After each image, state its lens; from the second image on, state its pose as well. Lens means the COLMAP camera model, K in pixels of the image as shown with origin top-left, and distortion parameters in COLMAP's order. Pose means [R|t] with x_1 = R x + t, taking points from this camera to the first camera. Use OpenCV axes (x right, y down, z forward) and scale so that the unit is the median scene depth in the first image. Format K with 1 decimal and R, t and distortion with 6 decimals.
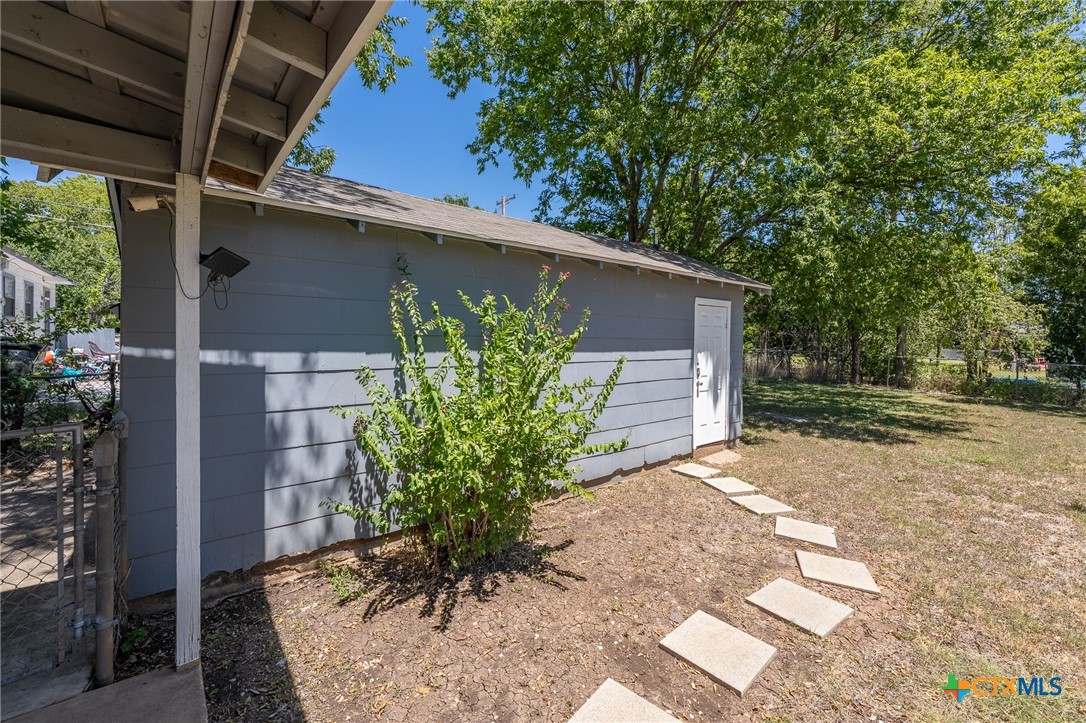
lens RADIAL K [[446.6, 0, 578.8], [0, 446.6, 338.5], [0, 0, 1]] dist [-0.000029, -0.000556]
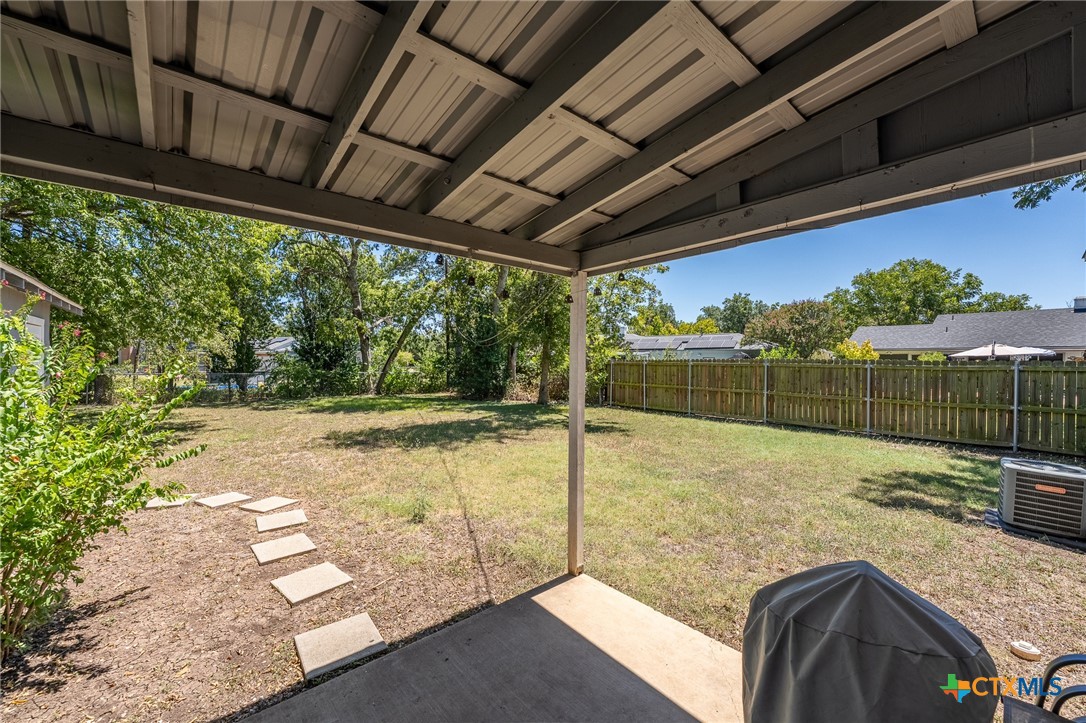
lens RADIAL K [[421.3, 0, 545.3], [0, 421.3, 358.7], [0, 0, 1]] dist [-0.001196, -0.000252]
pose [[-0.043886, -0.015603, 0.998915, -1.066603], [0.001659, 0.999876, 0.015691, -0.031539], [-0.999035, 0.002346, -0.043855, 0.072877]]
